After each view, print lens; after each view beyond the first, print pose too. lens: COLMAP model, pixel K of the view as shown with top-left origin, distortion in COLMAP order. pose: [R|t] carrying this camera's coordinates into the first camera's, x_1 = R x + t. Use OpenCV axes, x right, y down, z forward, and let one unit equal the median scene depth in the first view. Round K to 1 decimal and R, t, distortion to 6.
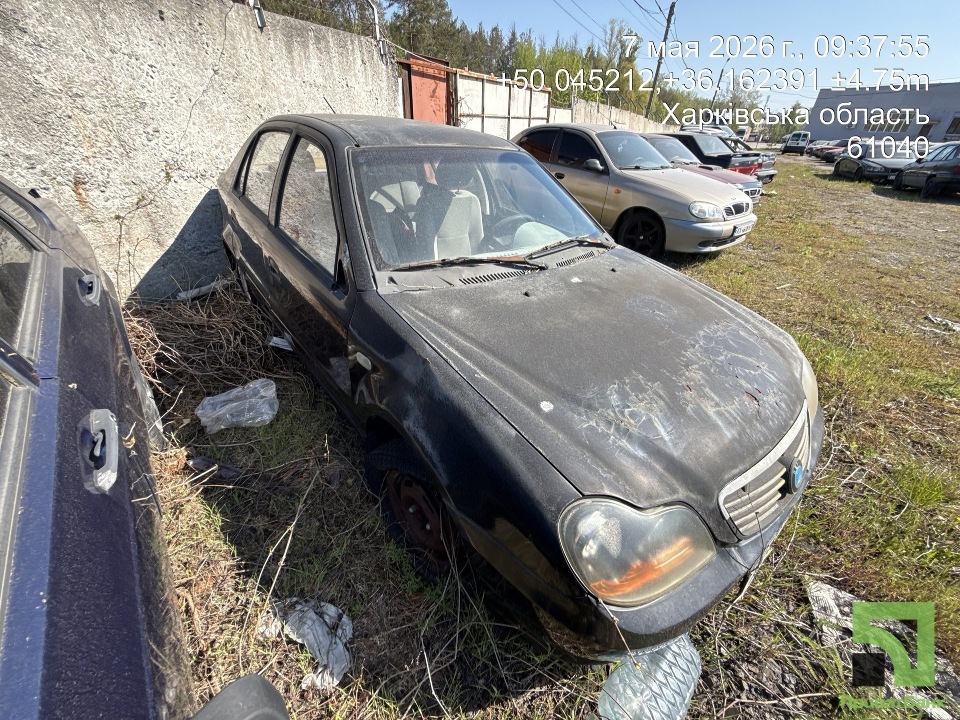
lens RADIAL K [[383.1, 0, 478.3], [0, 383.1, 361.5], [0, 0, 1]] dist [0.001075, 0.000184]
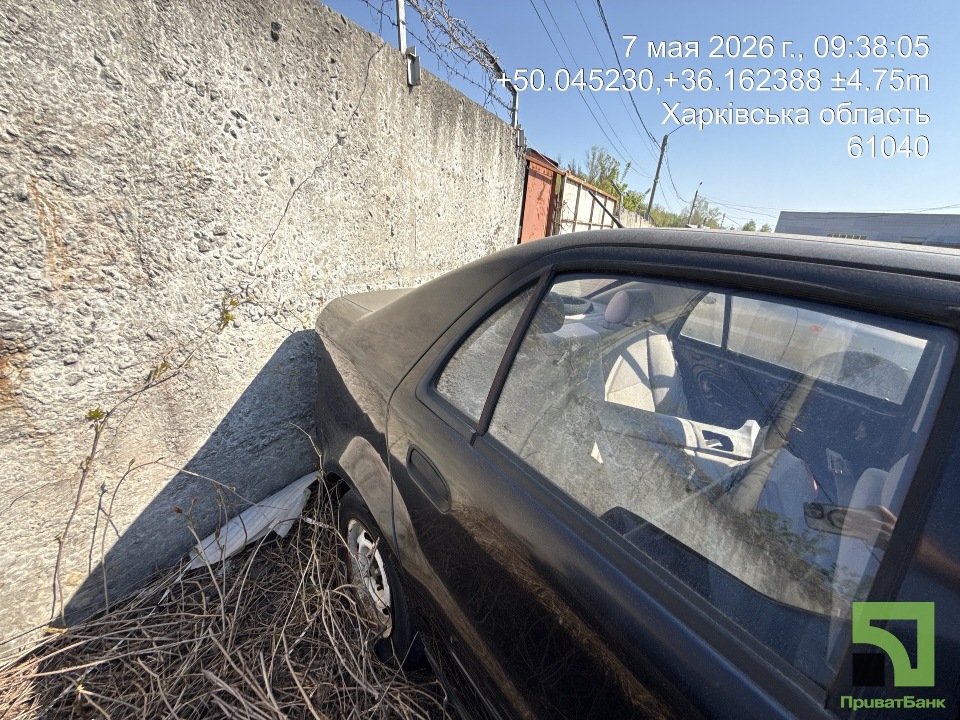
lens RADIAL K [[383.1, 0, 478.3], [0, 383.1, 361.5], [0, 0, 1]] dist [0.001075, 0.000184]
pose [[0.998393, 0.040889, 0.039238, -0.508520], [-0.032025, 0.978317, -0.204621, -0.341635], [-0.046754, 0.203036, 0.978054, 0.525713]]
